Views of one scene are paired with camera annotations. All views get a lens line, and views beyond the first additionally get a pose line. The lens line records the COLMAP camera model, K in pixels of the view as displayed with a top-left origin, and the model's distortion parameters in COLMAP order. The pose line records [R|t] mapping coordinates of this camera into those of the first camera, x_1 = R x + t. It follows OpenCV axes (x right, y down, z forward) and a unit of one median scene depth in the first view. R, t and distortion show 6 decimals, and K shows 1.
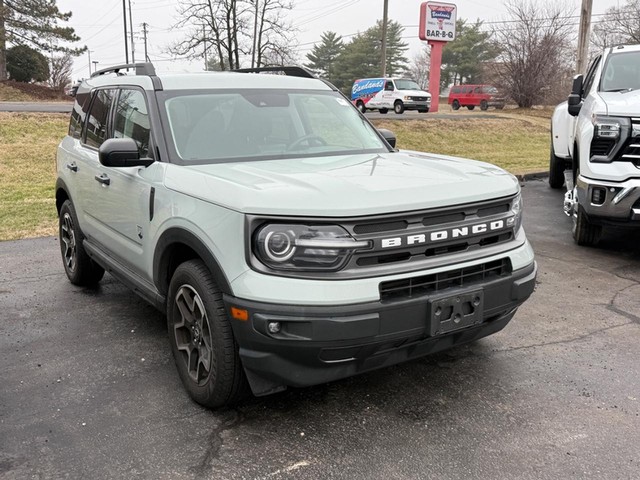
lens RADIAL K [[758.0, 0, 320.0], [0, 758.0, 240.0], [0, 0, 1]] dist [0.013495, -0.009944]
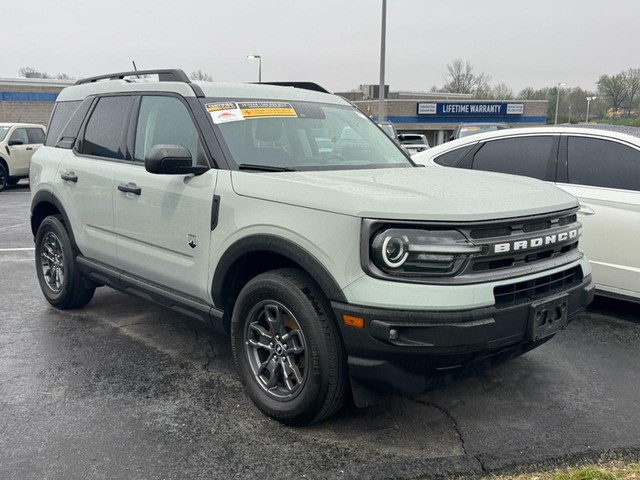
lens RADIAL K [[758.0, 0, 320.0], [0, 758.0, 240.0], [0, 0, 1]] dist [0.013495, -0.009944]
pose [[0.984261, 0.003930, 0.176678, -0.313711], [0.002868, 0.999266, -0.038206, 0.029578], [-0.176699, 0.038111, 0.983527, 0.043408]]
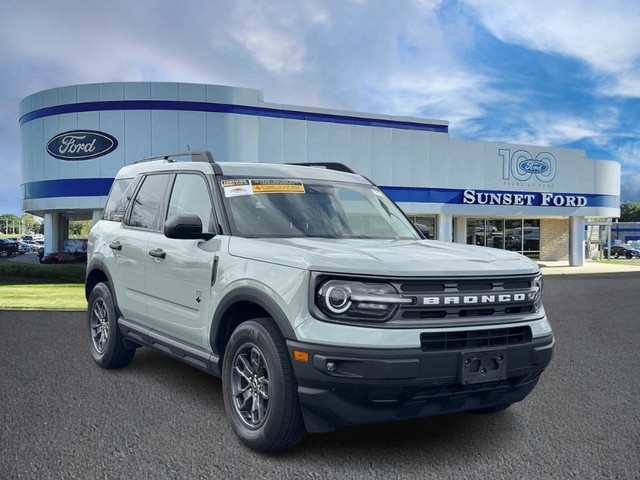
lens RADIAL K [[959.2, 0, 320.0], [0, 959.2, 240.0], [0, 0, 1]] dist [-0.110783, -0.012958]
pose [[0.998867, 0.047426, 0.003924, -0.089102], [-0.046182, 0.985947, -0.160548, 0.154332], [-0.011483, 0.160184, 0.987020, -0.491427]]
